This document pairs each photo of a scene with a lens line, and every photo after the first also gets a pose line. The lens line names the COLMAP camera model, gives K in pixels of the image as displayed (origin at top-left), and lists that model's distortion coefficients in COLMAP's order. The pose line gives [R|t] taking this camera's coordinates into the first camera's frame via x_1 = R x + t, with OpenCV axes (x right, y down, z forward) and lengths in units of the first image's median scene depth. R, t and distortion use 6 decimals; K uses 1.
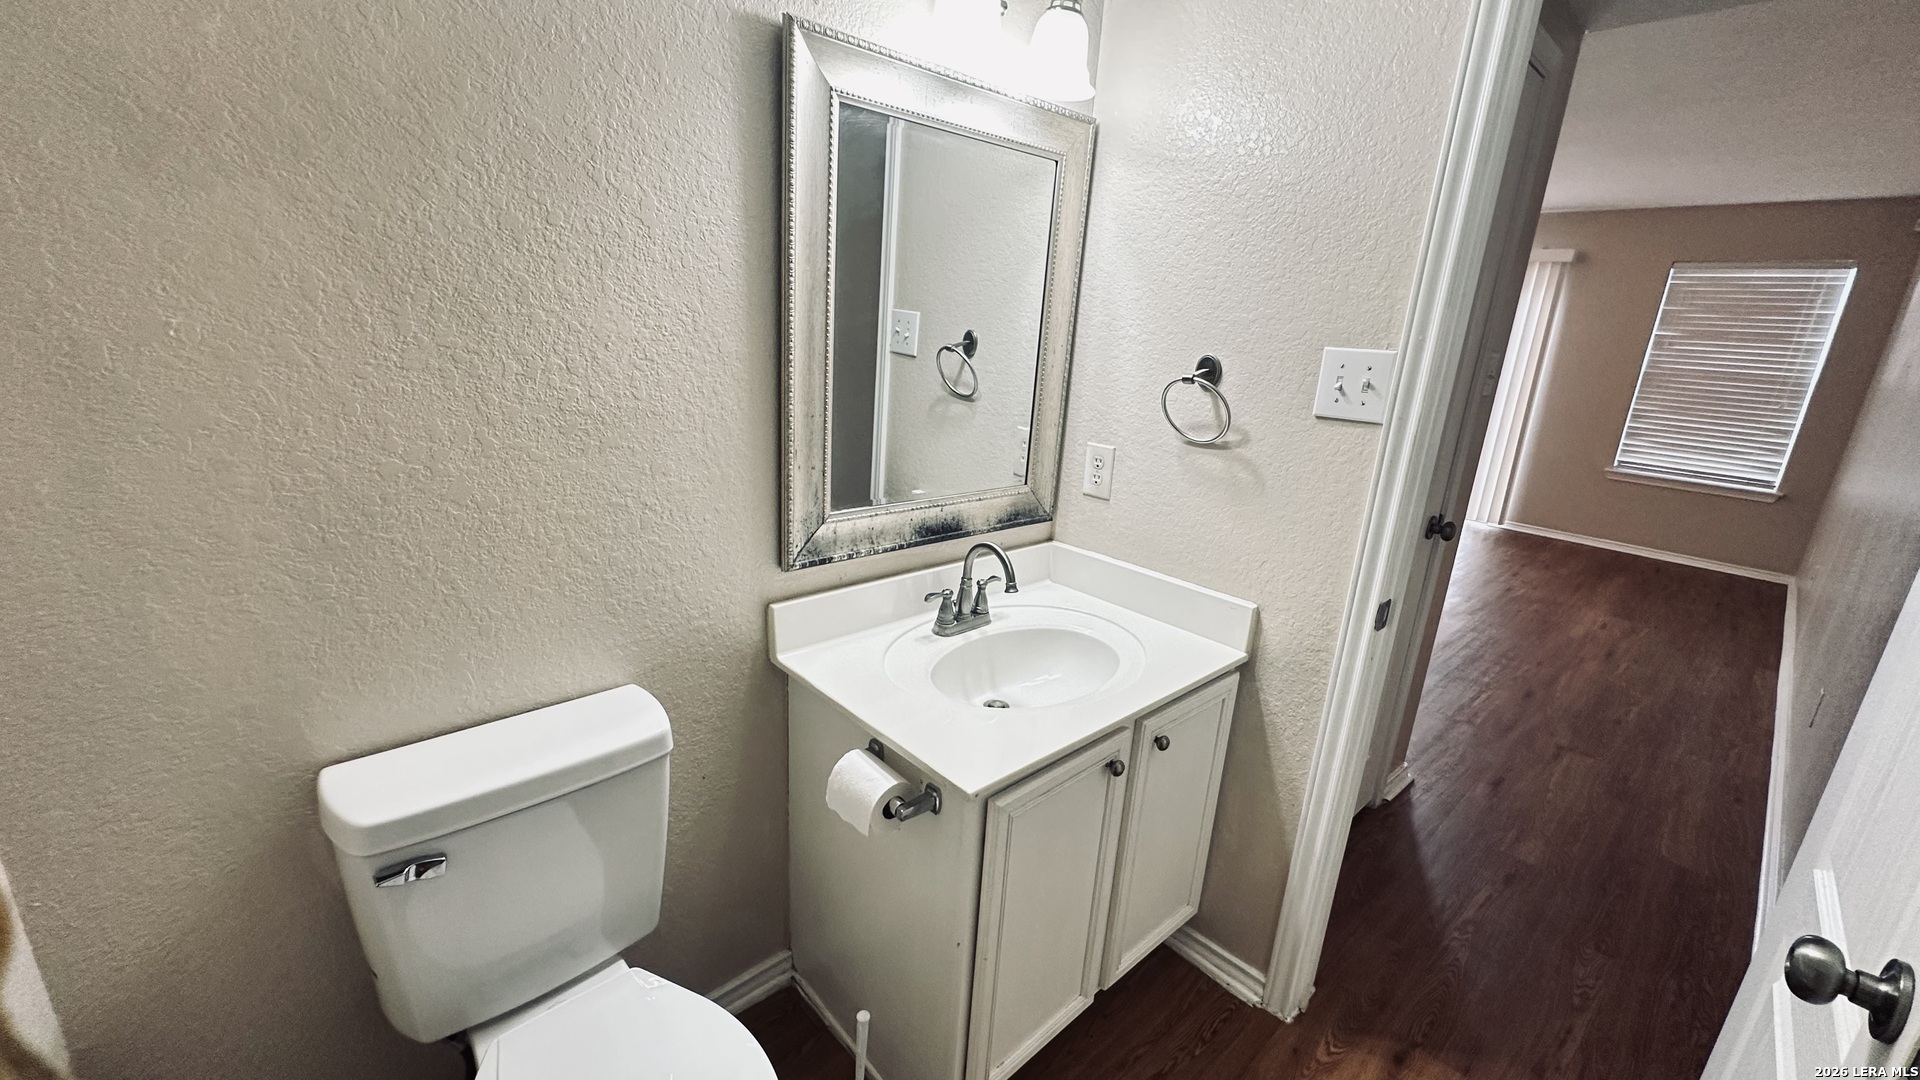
lens RADIAL K [[770.1, 0, 963.2], [0, 770.1, 543.5], [0, 0, 1]] dist [-0.004868, -0.000097]
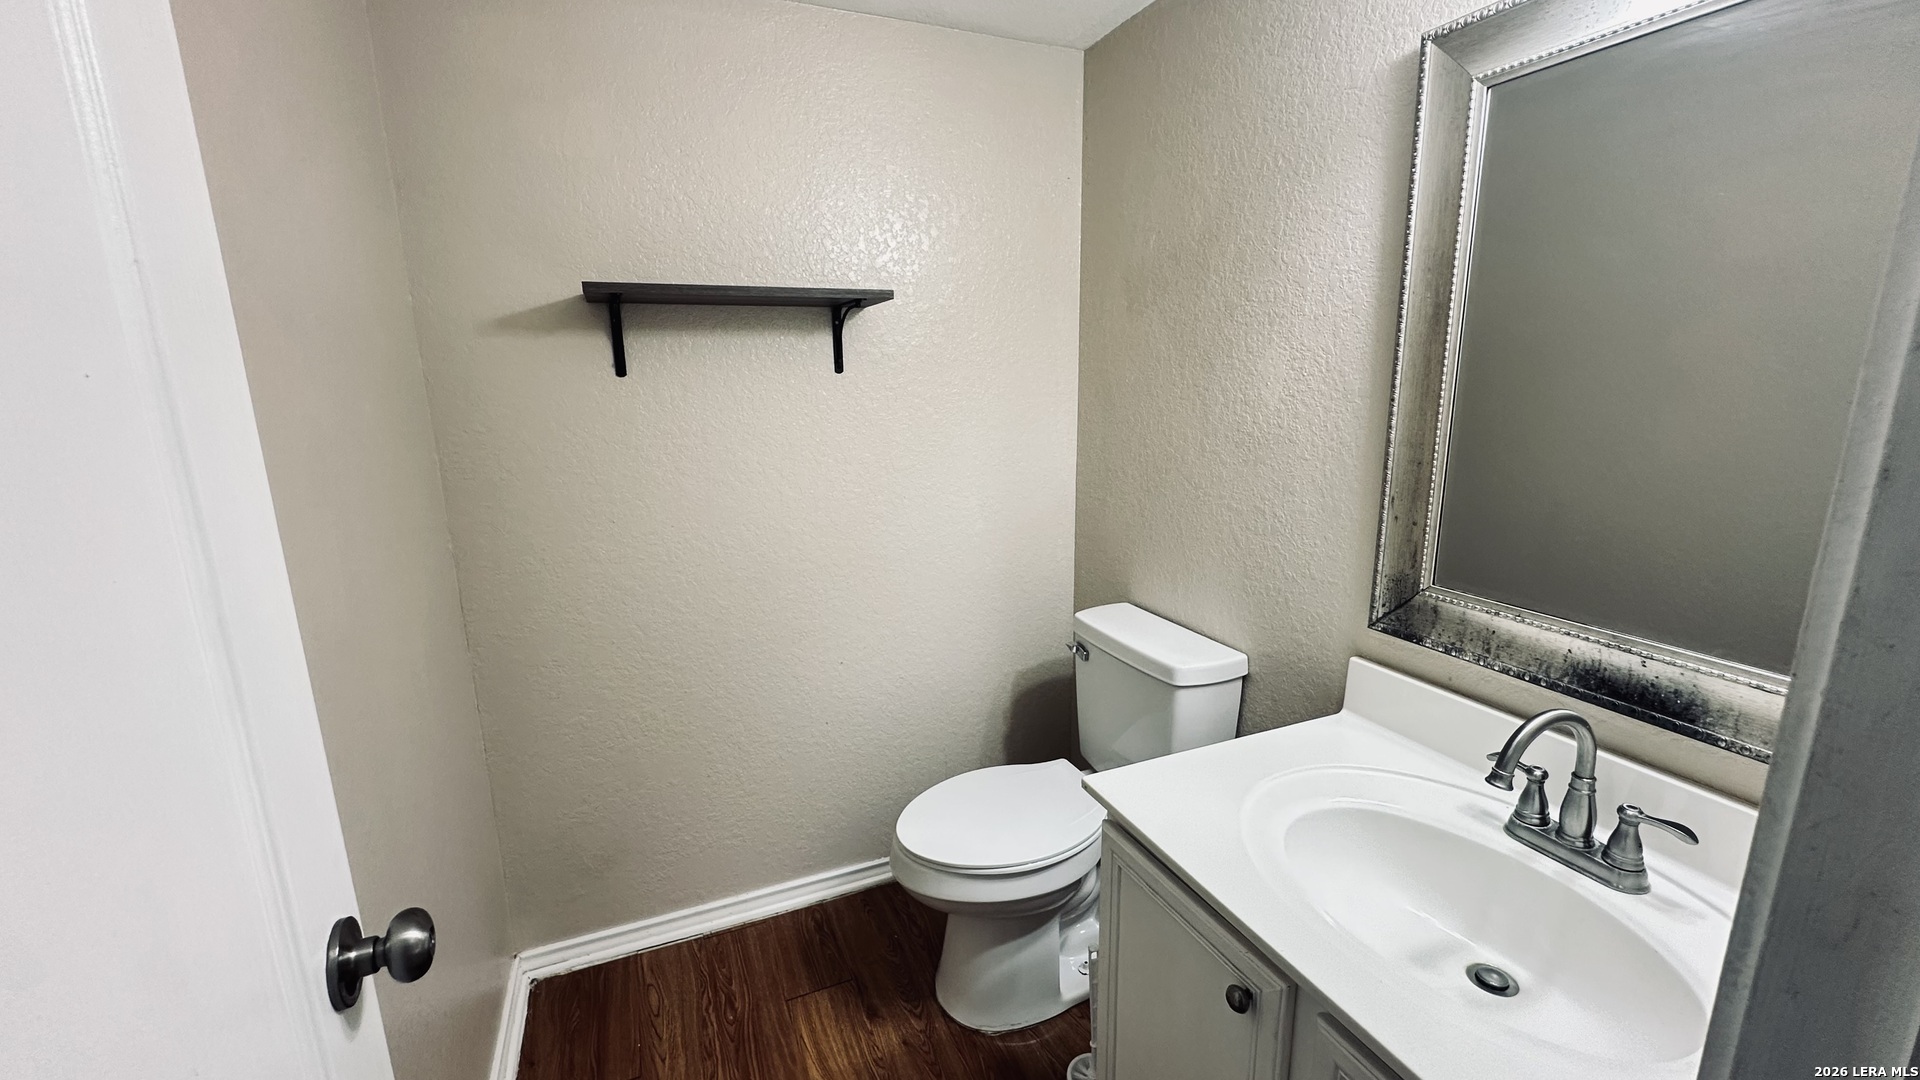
lens RADIAL K [[770.1, 0, 963.2], [0, 770.1, 543.5], [0, 0, 1]] dist [-0.004868, -0.000097]
pose [[-0.331148, 0.151491, -0.931339, 0.804085], [-0.272674, 0.929553, 0.248152, -0.159142], [0.903322, 0.336127, -0.266512, 0.814587]]
